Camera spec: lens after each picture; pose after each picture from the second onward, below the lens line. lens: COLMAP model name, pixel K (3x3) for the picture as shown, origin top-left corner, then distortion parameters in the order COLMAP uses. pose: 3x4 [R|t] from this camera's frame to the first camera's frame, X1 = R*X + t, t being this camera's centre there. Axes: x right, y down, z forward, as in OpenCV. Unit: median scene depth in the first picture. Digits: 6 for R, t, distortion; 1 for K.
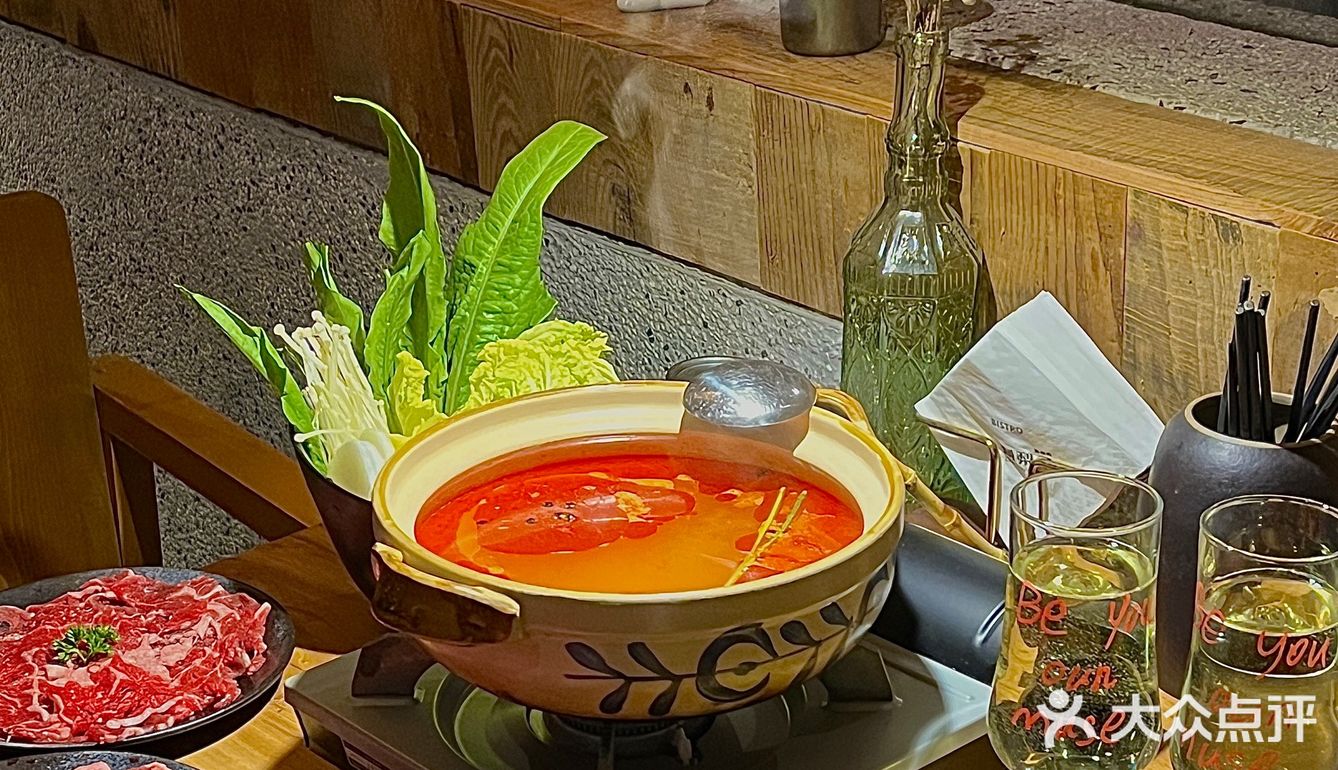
lens RADIAL K [[2498.3, 0, 669.0], [0, 2498.3, 385.0], [0, 0, 1]] dist [0.121553, -0.002001]
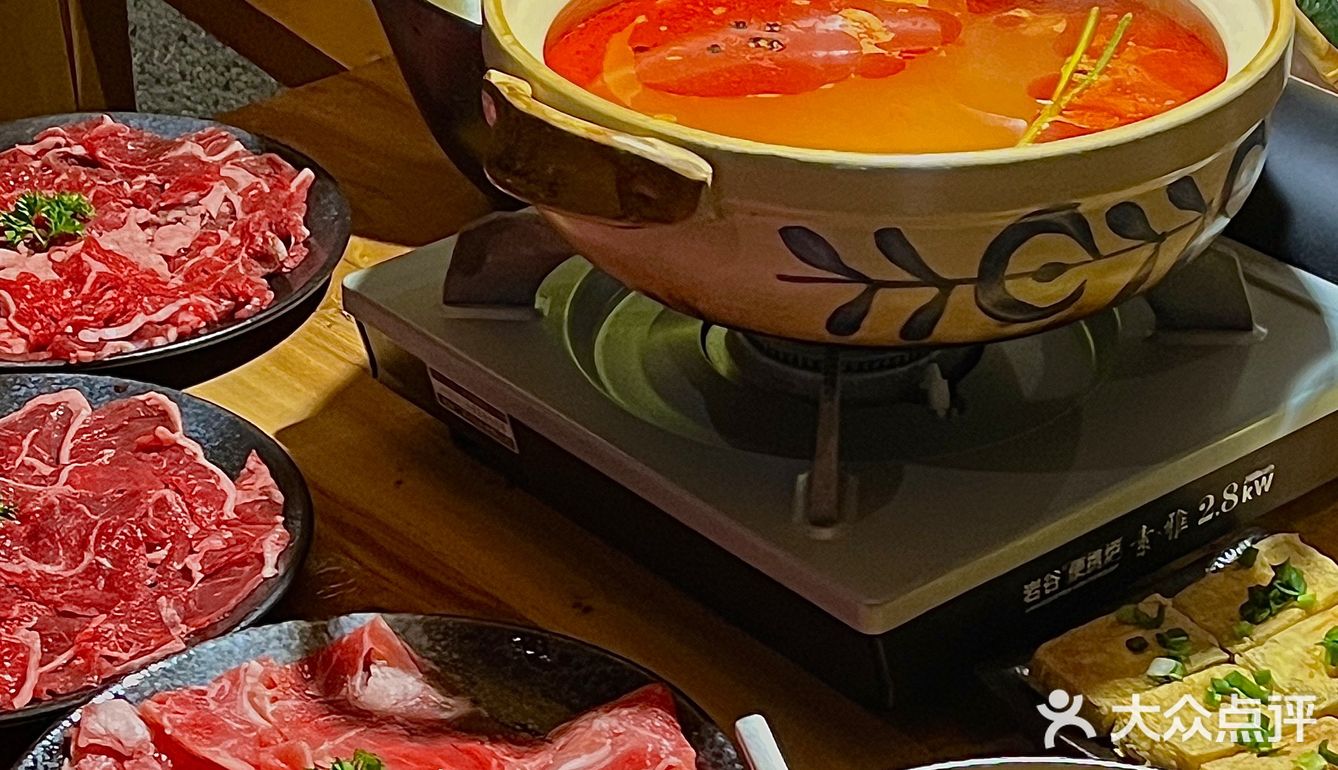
lens RADIAL K [[3270.3, 0, 669.0], [0, 3270.3, 385.0], [0, 0, 1]] dist [0.125778, 0.222304]
pose [[0.999417, 0.025988, -0.022157, -0.043826], [-0.022914, 0.991357, 0.129173, 0.029534], [0.025323, -0.128590, 0.991375, 0.122597]]
